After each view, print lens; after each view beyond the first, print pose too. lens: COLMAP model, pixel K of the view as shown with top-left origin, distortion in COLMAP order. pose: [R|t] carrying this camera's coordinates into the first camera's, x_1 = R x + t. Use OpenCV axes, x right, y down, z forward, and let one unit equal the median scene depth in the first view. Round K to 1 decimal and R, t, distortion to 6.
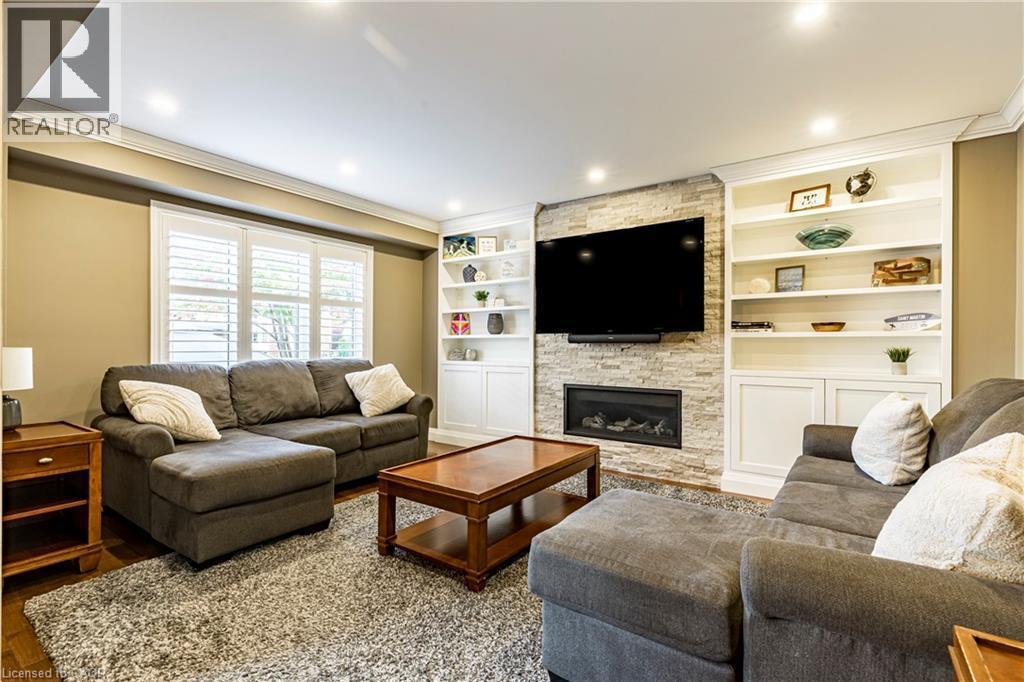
lens RADIAL K [[470.2, 0, 512.0], [0, 470.2, 341.0], [0, 0, 1]] dist [-0.001089, -0.000171]
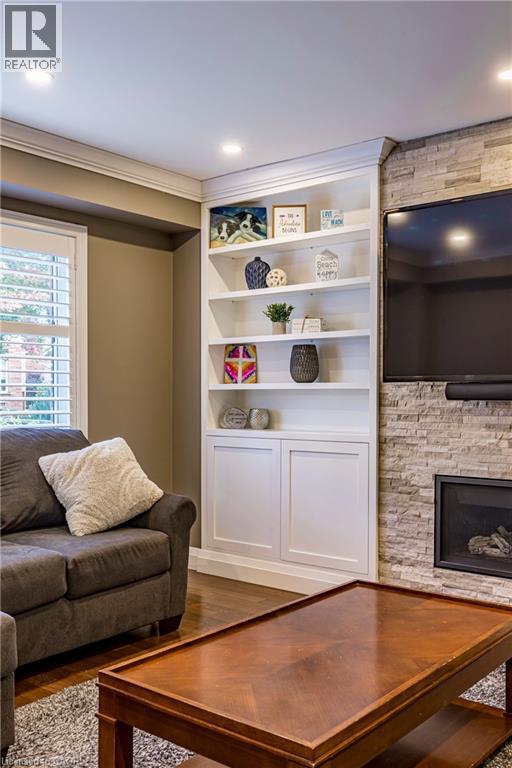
lens RADIAL K [[756.0, 0, 253.6], [0, 756.0, 408.2], [0, 0, 1]] dist [-0.000209, 0.007267]
pose [[0.997204, -0.001473, -0.074710, -0.031376], [0.003616, 0.999586, 0.028555, -0.010478], [0.074637, -0.028745, 0.996796, 0.116568]]
